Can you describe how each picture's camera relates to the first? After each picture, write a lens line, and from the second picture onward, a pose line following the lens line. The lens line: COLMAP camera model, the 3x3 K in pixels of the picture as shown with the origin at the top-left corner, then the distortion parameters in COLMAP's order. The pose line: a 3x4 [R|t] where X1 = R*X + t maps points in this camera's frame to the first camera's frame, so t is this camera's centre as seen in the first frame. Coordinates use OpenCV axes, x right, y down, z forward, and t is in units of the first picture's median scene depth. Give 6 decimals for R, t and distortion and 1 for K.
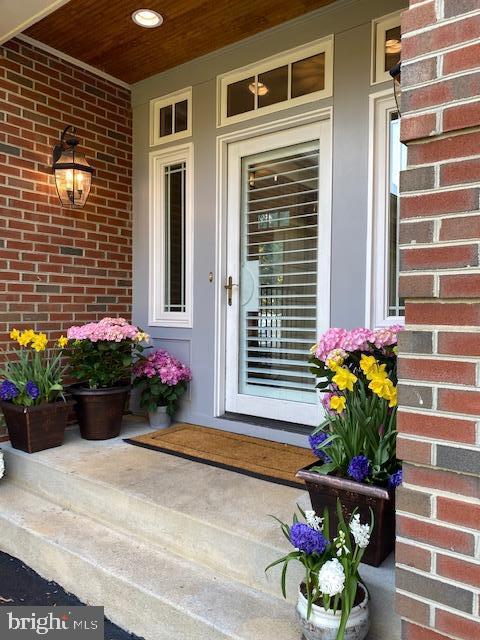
lens RADIAL K [[493.7, 0, 240.0], [0, 493.7, 320.0], [0, 0, 1]] dist [0.011276, 0.002215]
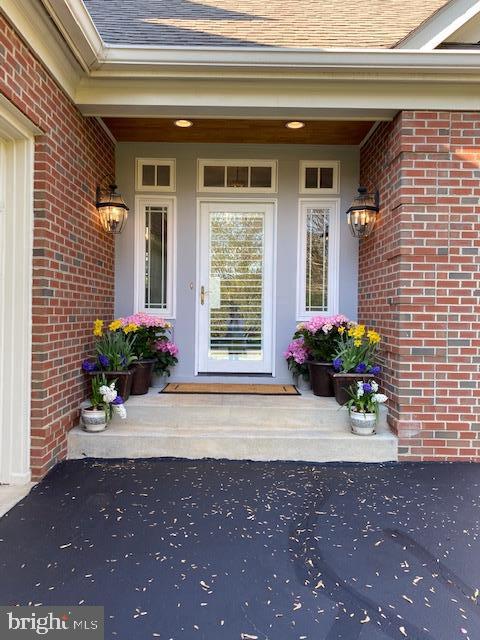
lens RADIAL K [[491.9, 0, 240.0], [0, 491.9, 320.0], [0, 0, 1]] dist [0.069923, 0.000734]
pose [[0.797924, -0.006794, 0.602719, -0.867683], [0.006642, 0.999975, 0.002479, 0.016800], [-0.602721, 0.002026, 0.797949, -0.329058]]
